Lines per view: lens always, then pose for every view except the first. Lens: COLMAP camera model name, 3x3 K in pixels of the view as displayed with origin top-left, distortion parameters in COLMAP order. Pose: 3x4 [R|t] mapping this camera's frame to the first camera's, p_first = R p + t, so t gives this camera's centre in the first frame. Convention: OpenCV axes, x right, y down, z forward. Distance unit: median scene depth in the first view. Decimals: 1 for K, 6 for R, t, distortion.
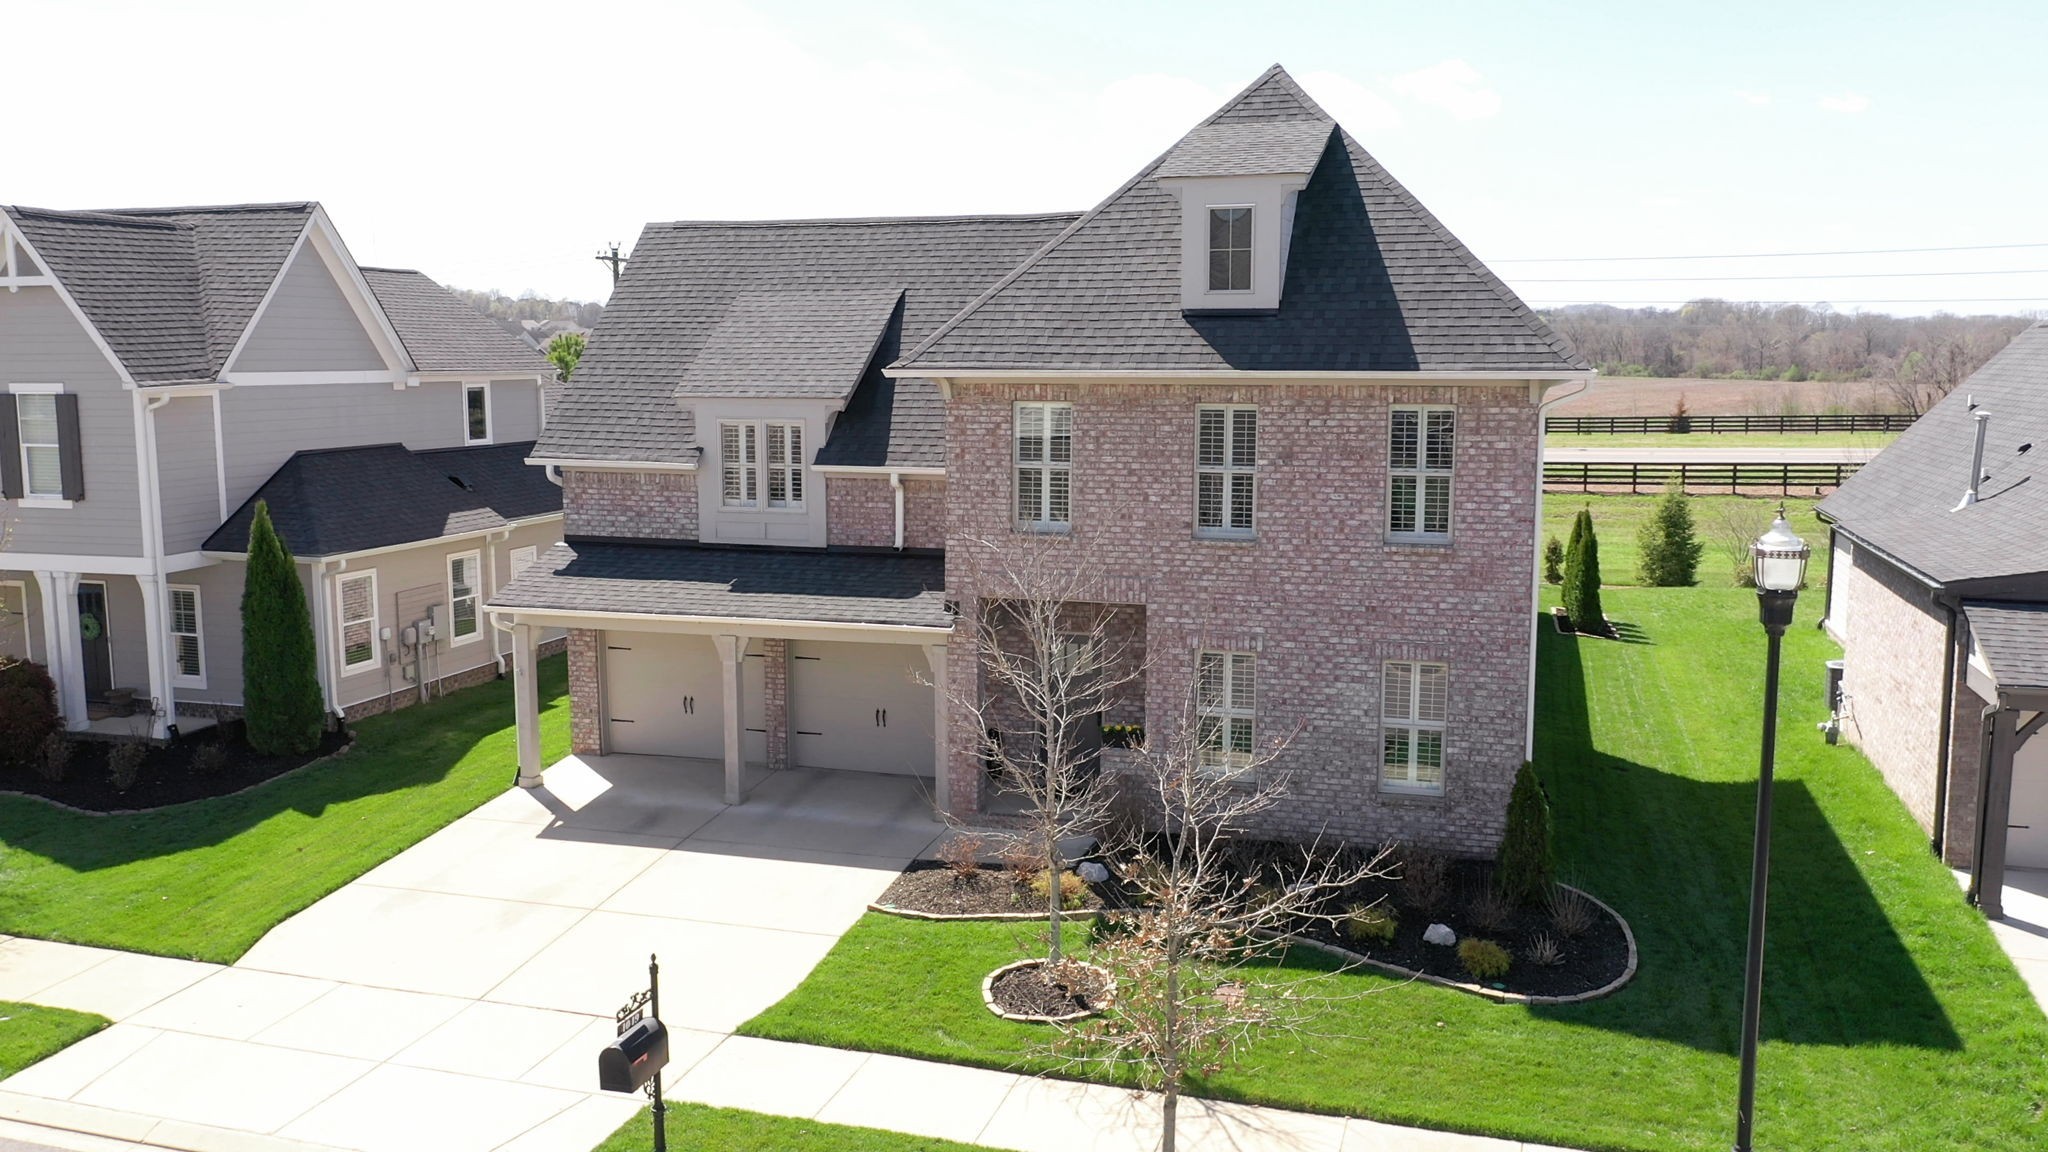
lens RADIAL K [[1652.3, 0, 1024.0], [0, 1652.3, 576.0], [0, 0, 1]] dist [0.004999, 0.000792]
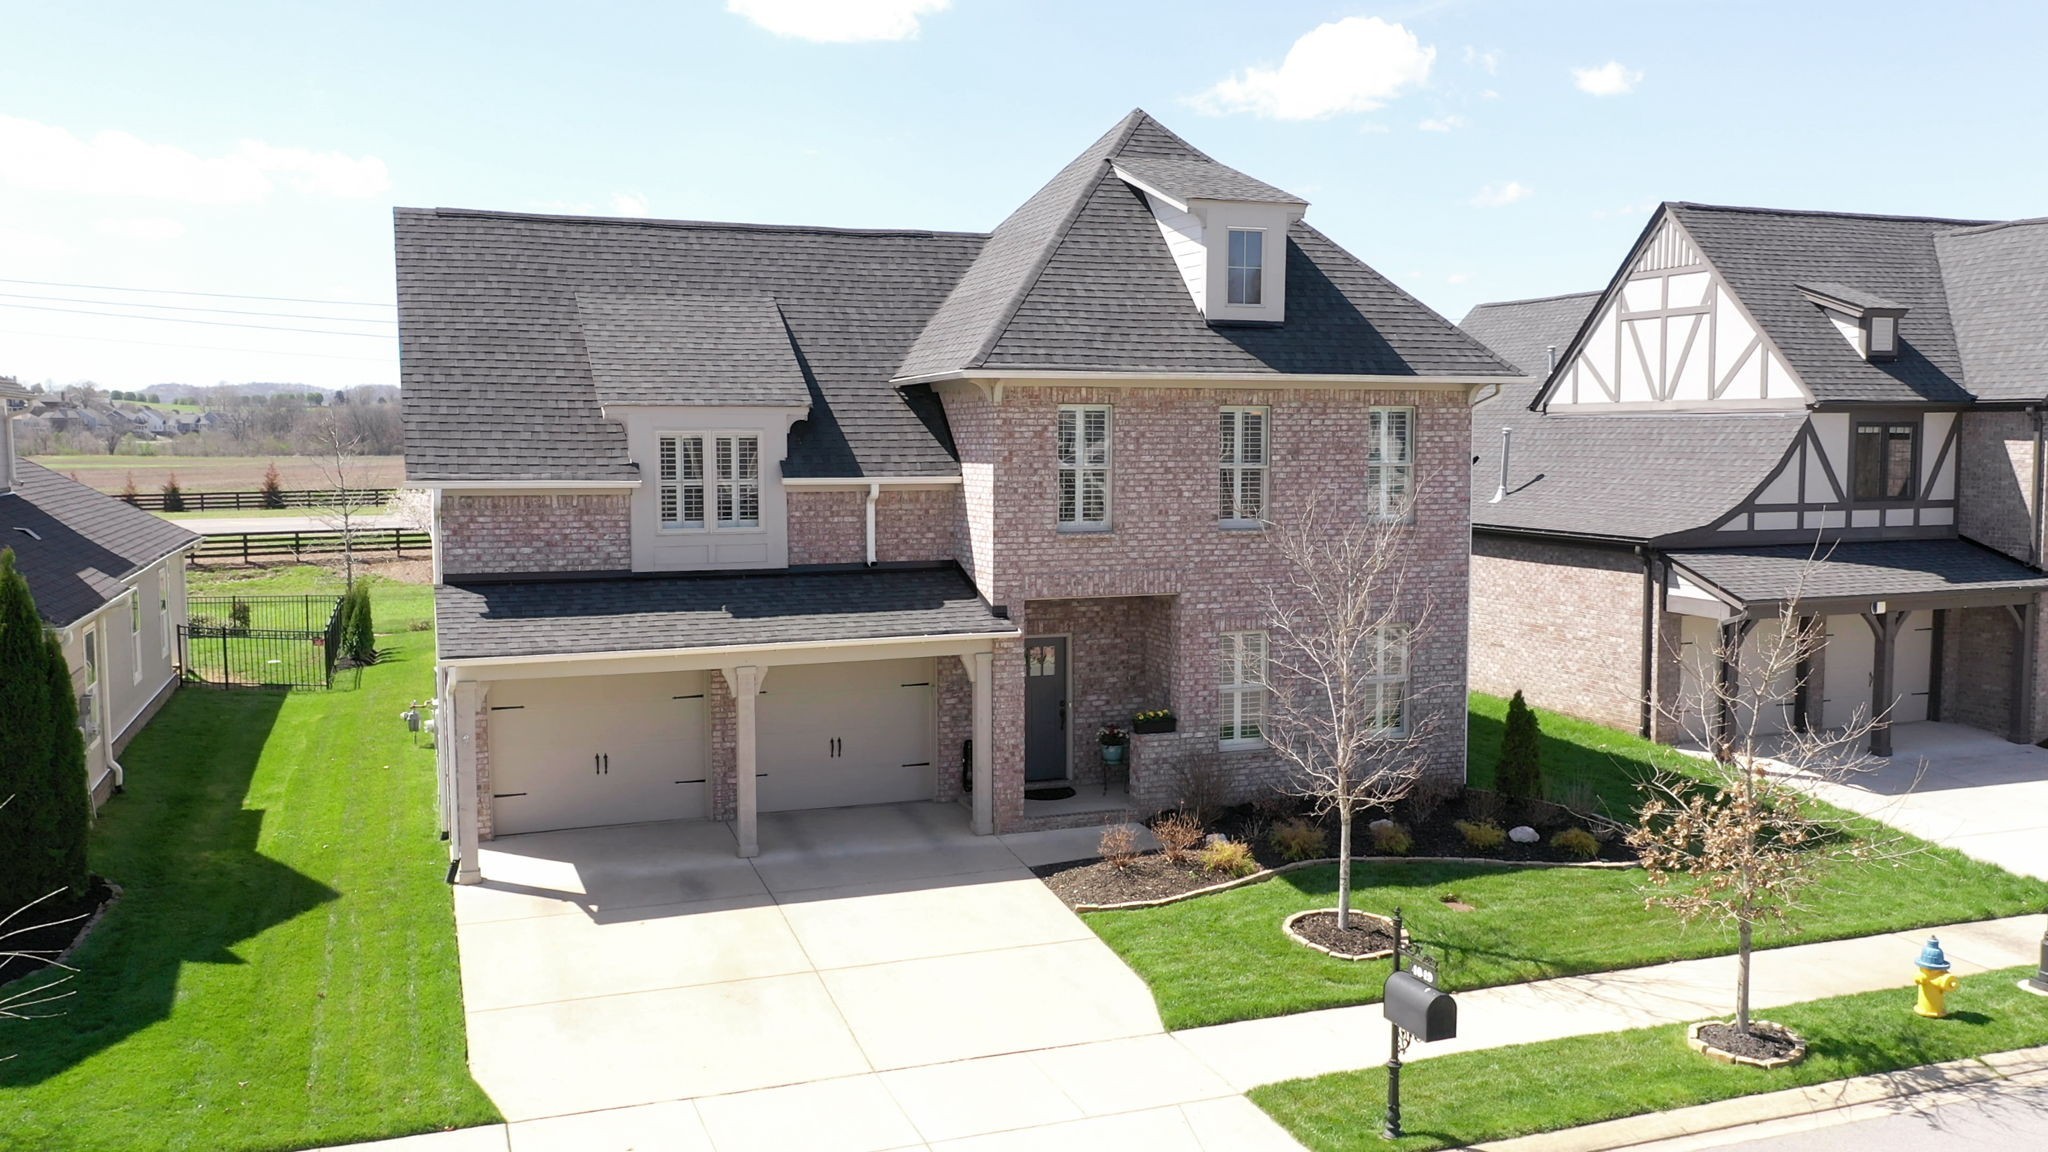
lens RADIAL K [[1652.3, 0, 1024.0], [0, 1652.3, 576.0], [0, 0, 1]] dist [0.004999, 0.000792]
pose [[0.791475, -0.052919, 0.608907, -0.646519], [0.082230, 0.996407, -0.020289, 0.018852], [-0.605645, 0.066128, 0.792982, 0.209443]]
